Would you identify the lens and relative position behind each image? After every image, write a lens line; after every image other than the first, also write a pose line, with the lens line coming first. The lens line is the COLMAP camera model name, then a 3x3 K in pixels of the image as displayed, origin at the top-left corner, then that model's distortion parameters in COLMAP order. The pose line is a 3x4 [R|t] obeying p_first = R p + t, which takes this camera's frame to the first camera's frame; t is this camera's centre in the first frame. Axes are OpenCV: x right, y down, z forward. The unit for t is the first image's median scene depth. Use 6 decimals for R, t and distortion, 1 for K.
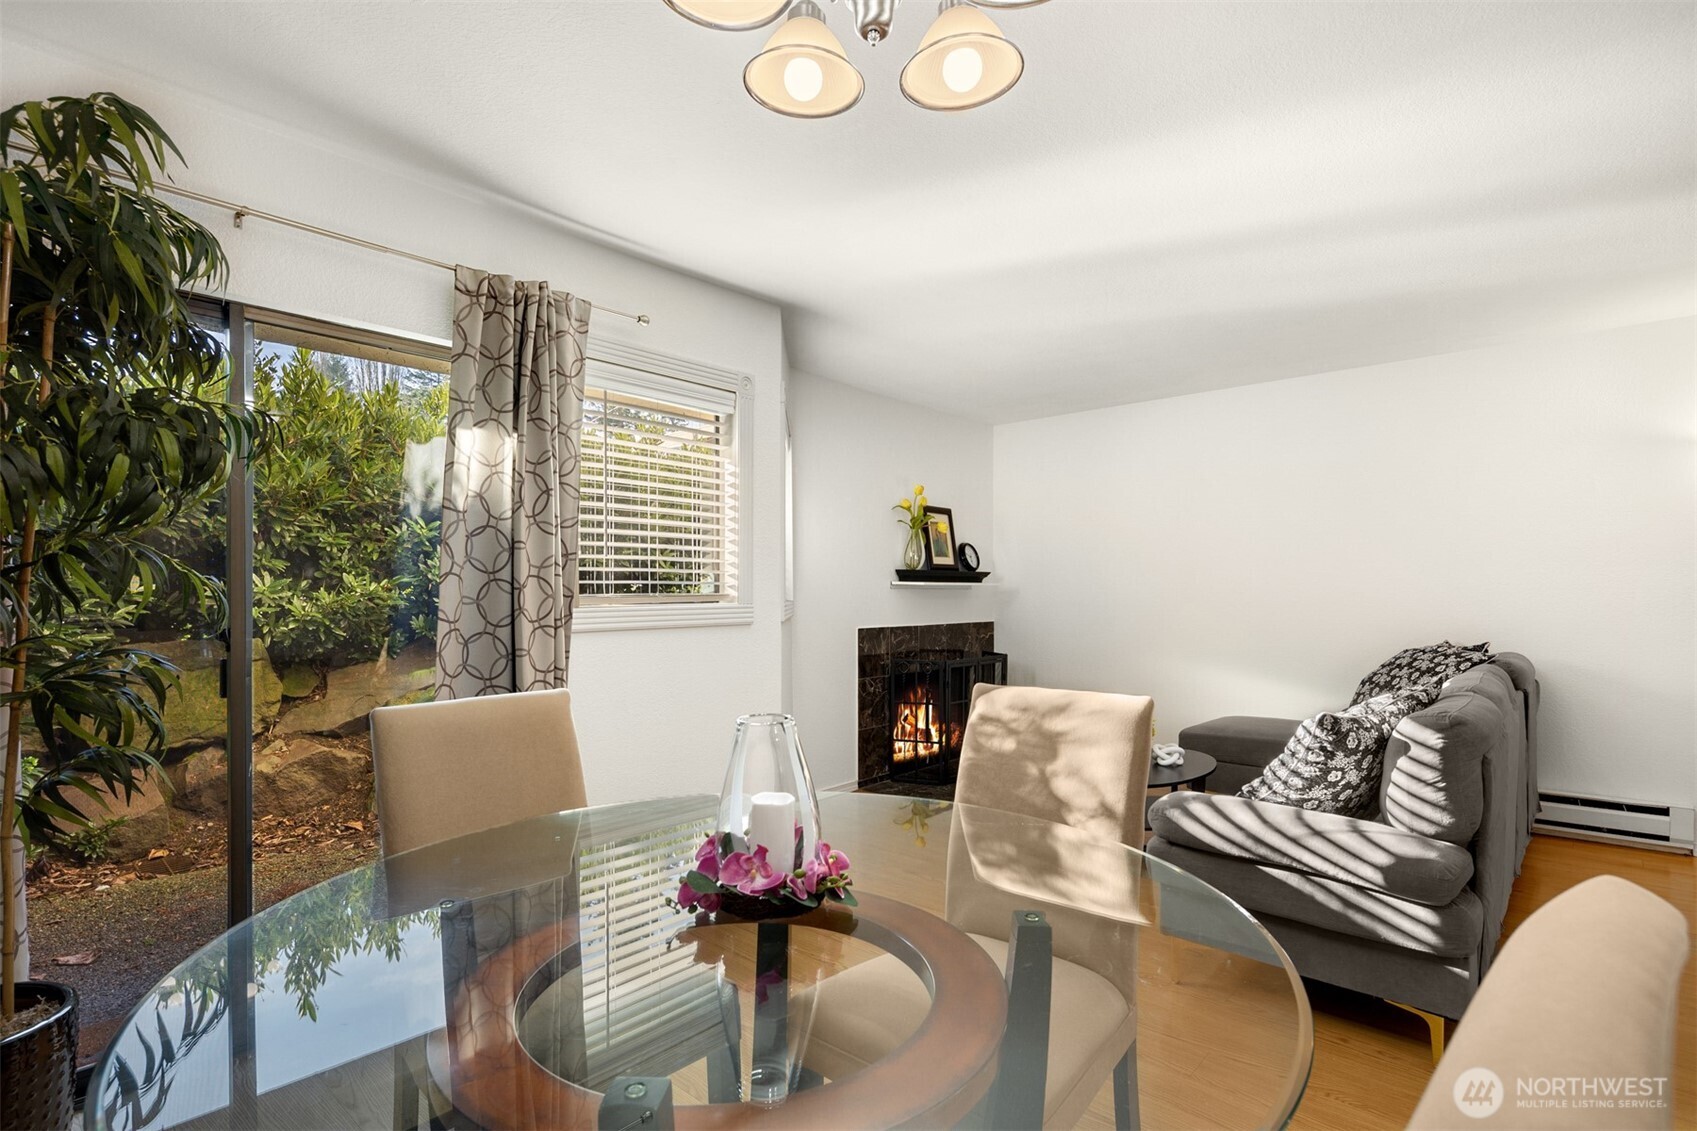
lens RADIAL K [[819.1, 0, 847.9], [0, 819.1, 596.3], [0, 0, 1]] dist [0.004791, -0.005996]
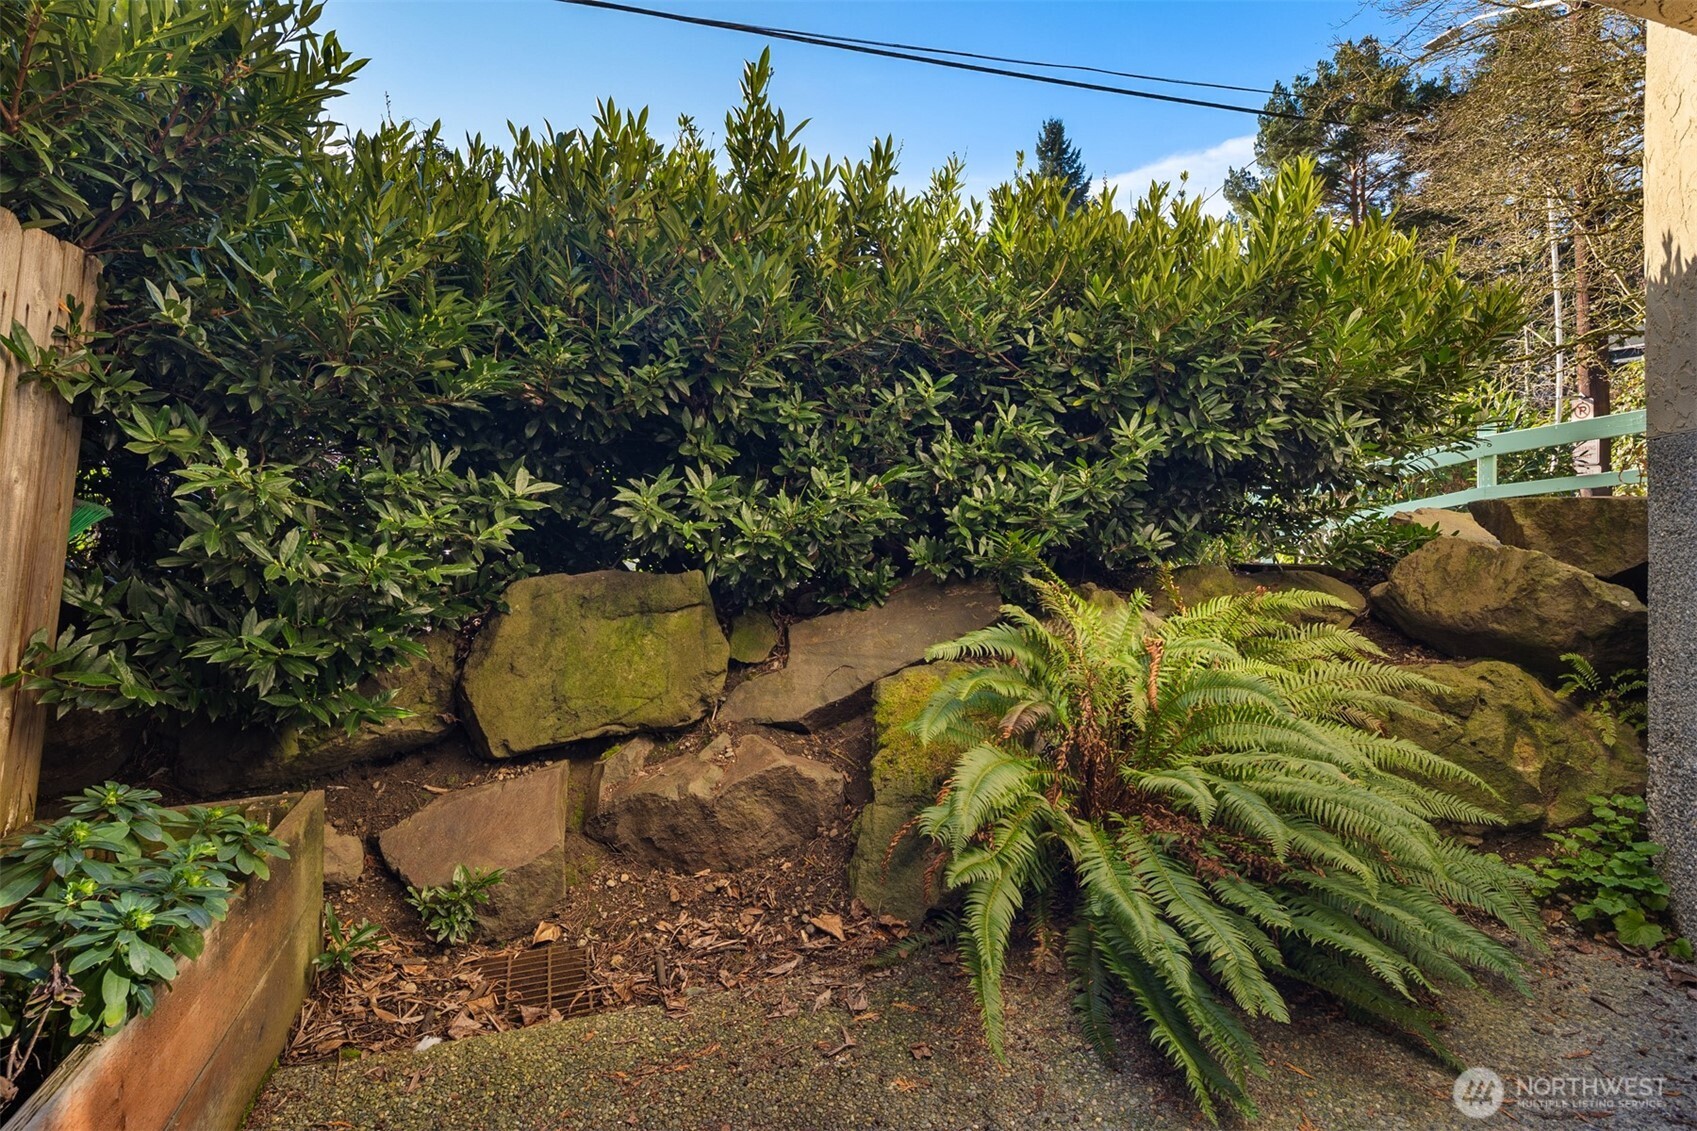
lens RADIAL K [[815.5, 0, 838.5], [0, 815.5, 511.8], [0, 0, 1]] dist [-0.003831, -0.000626]
pose [[0.872521, -0.000011, -0.488576, -0.317343], [-0.002881, 0.999982, -0.005167, 0.008689], [0.488567, 0.005916, 0.872506, 0.505337]]
